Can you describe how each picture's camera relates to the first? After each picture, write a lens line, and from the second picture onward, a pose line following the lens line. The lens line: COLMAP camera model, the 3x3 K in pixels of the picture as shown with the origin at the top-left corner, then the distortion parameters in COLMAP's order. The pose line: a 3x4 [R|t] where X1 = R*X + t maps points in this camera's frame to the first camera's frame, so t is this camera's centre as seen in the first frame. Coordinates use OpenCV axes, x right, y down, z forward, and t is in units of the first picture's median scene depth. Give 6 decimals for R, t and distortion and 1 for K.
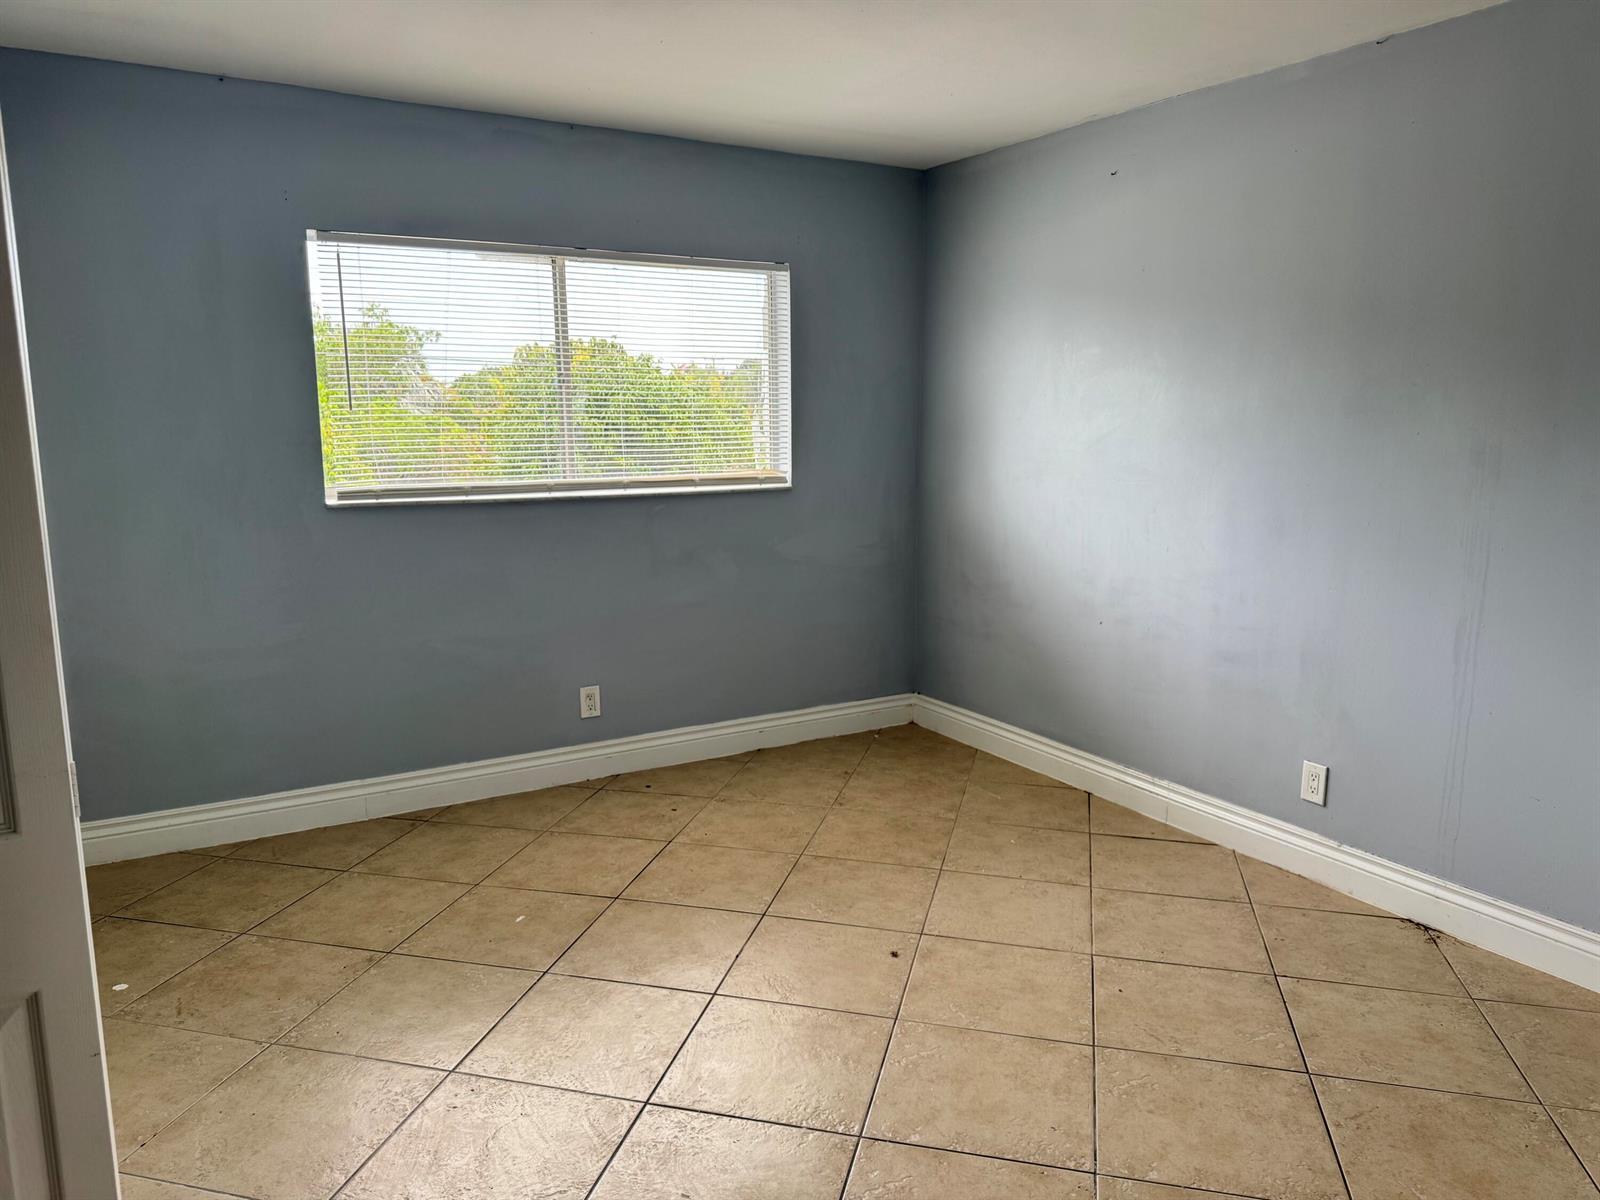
lens RADIAL K [[1148.2, 0, 800.0], [0, 1148.2, 600.0], [0, 0, 1]] dist [0.122586, -0.177678]
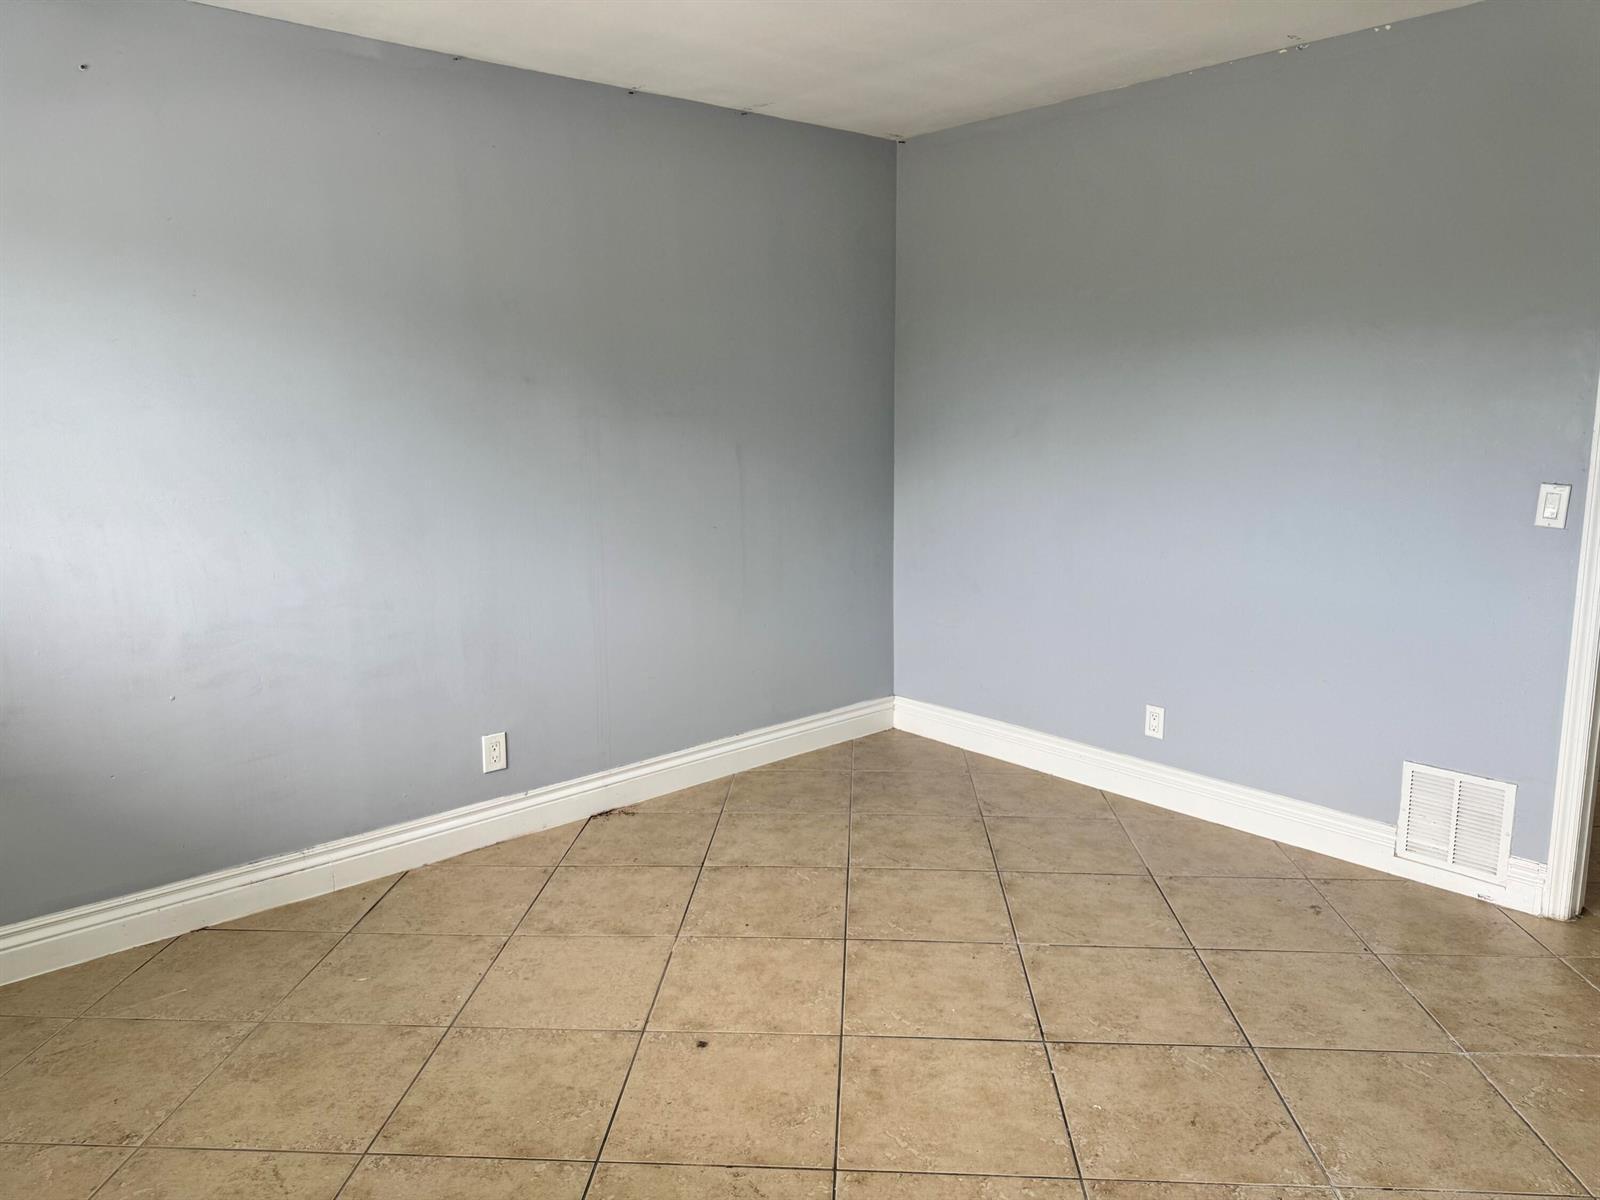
lens RADIAL K [[1148.2, 0, 800.0], [0, 1148.2, 600.0], [0, 0, 1]] dist [0.122586, -0.177678]
pose [[-0.198758, -0.173827, 0.964510, -0.613501], [0.165298, 0.964100, 0.207817, -0.151822], [-0.966008, 0.200737, -0.162890, 0.880583]]
